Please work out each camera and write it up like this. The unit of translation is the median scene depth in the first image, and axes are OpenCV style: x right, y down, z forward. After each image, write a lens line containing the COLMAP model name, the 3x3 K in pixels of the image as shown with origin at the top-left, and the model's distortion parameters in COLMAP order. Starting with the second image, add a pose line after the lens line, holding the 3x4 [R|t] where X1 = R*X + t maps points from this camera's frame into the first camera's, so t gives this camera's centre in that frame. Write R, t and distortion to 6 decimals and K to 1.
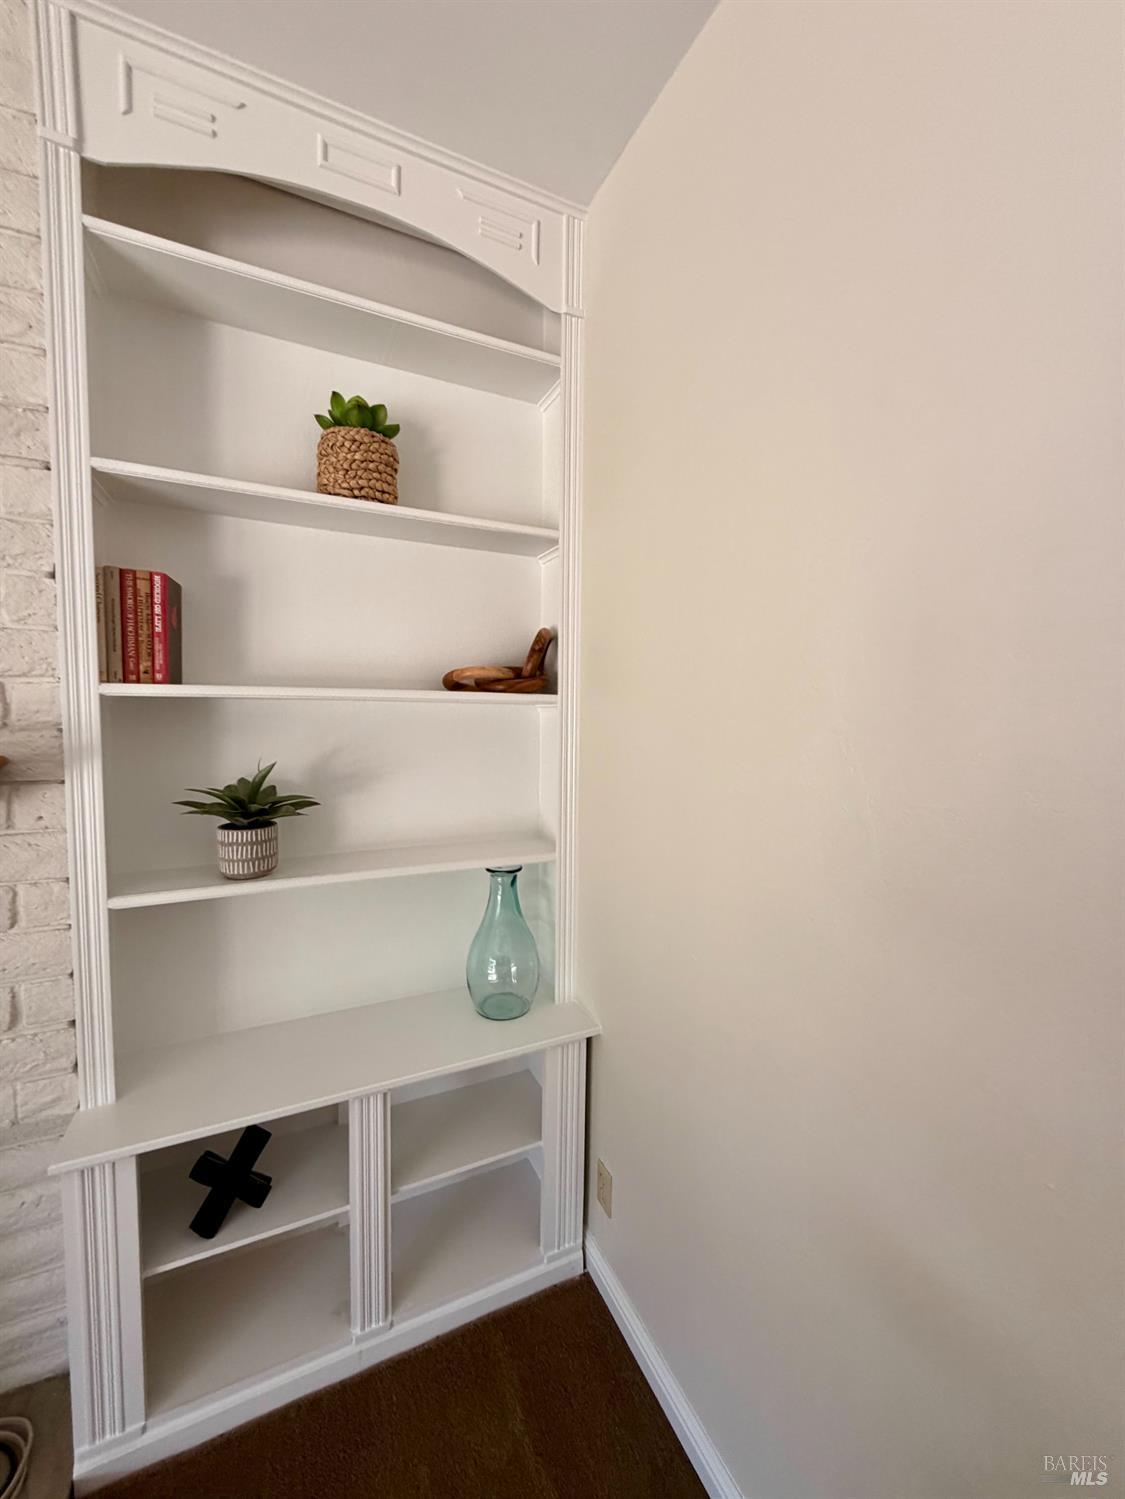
lens RADIAL K [[596.7, 0, 558.0], [0, 596.7, 753.4], [0, 0, 1]] dist [0.005722, -0.000545]
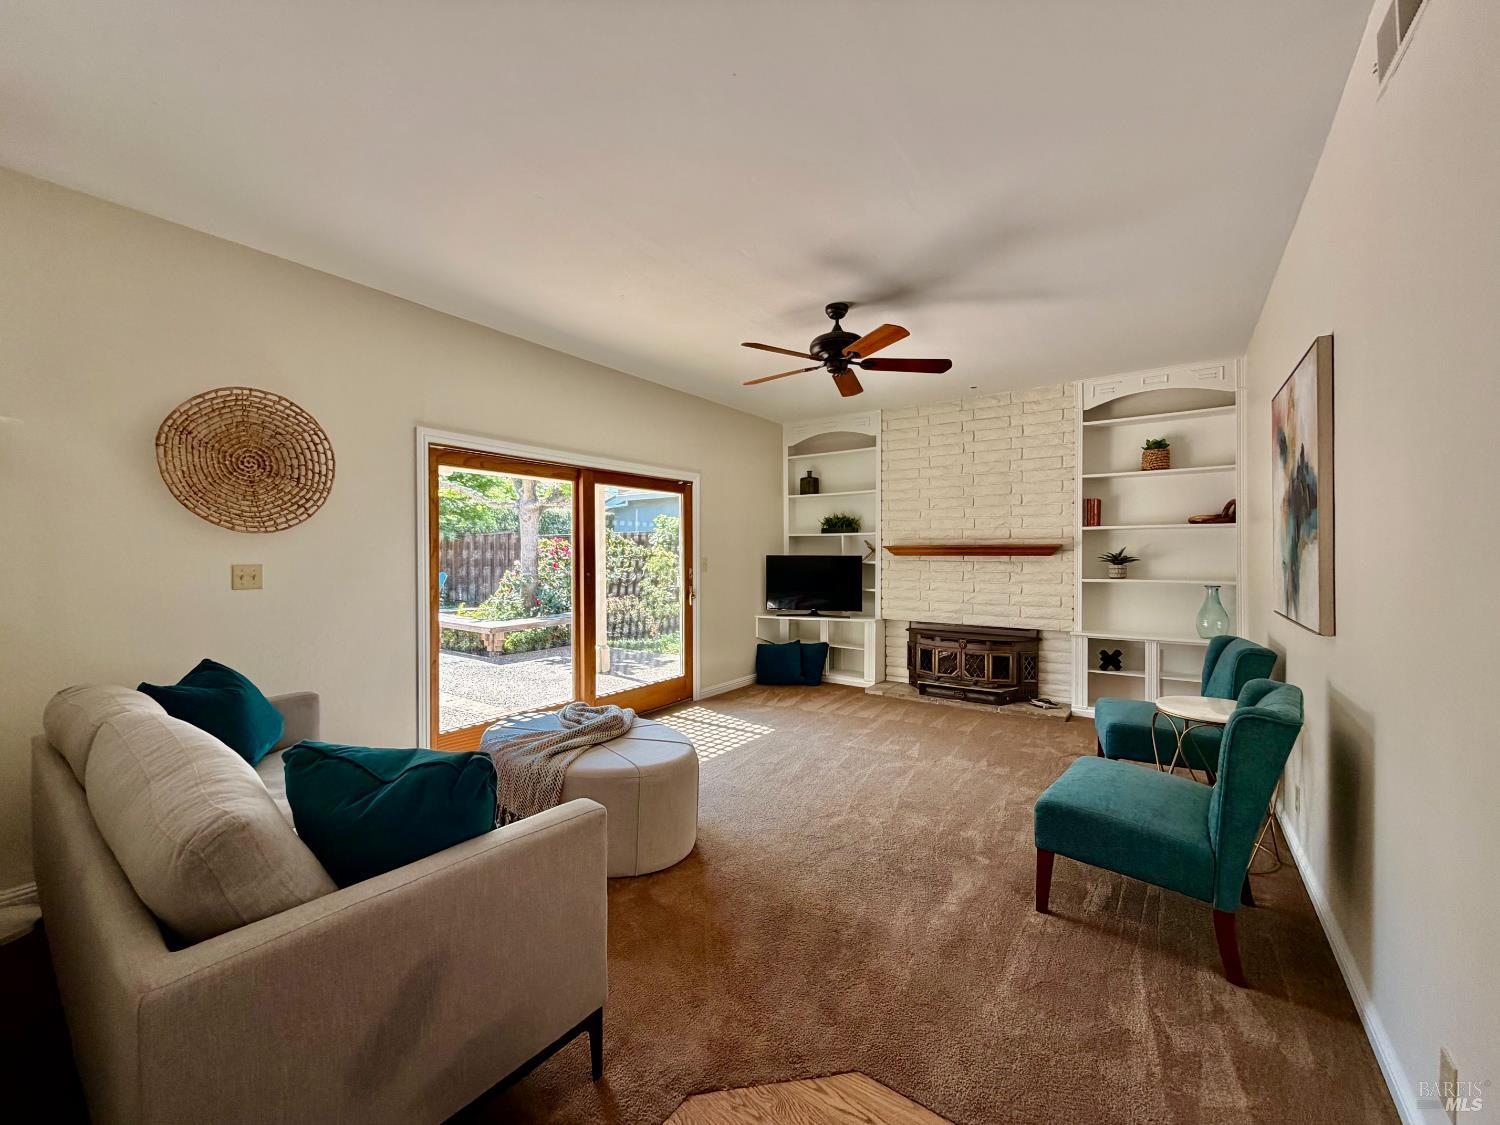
lens RADIAL K [[597.1, 0, 753.8], [0, 597.1, 555.7], [0, 0, 1]] dist [0.005722, -0.000545]
pose [[0.497725, -0.010440, -0.867272, 1.528246], [-0.055251, 0.997515, -0.043716, 0.349926], [0.865573, 0.069676, 0.495911, -2.713563]]
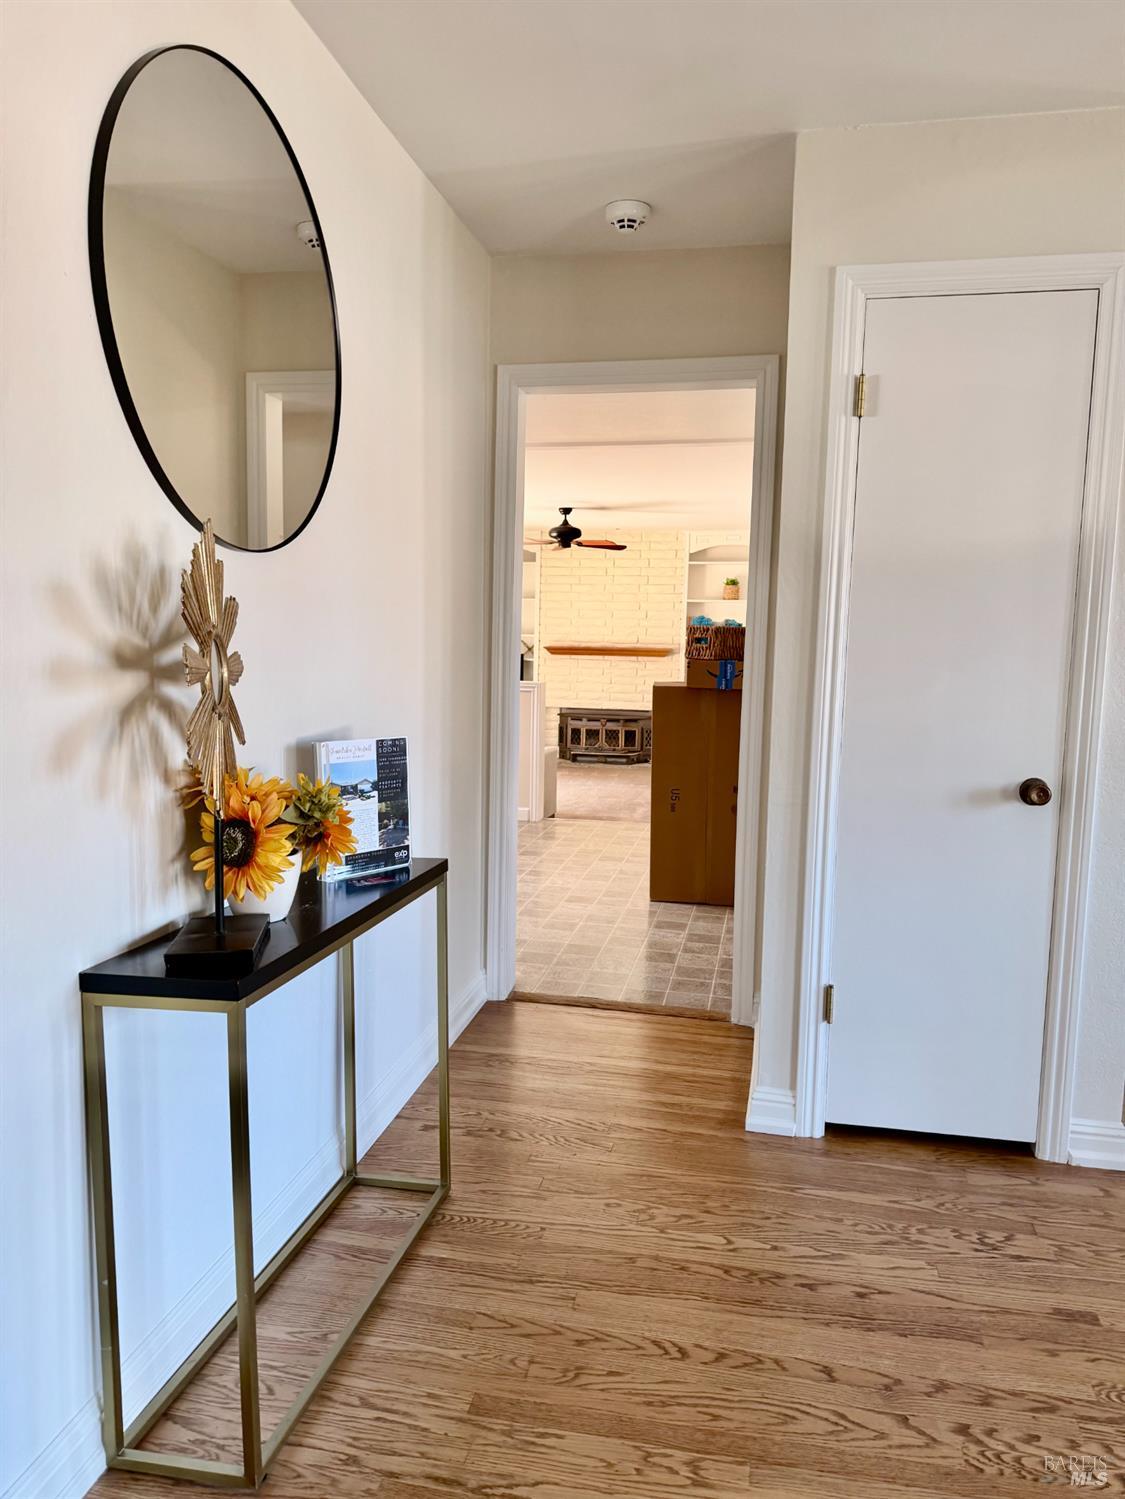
lens RADIAL K [[1055.2, 0, 559.2], [0, 1055.2, 756.5], [0, 0, 1]] dist [0.029950, -0.037970]
pose [[0.793903, 0.069087, -0.604107, 2.283392], [-0.054658, 0.997611, 0.042258, 0.426911], [0.605583, -0.000530, 0.795782, -4.013240]]
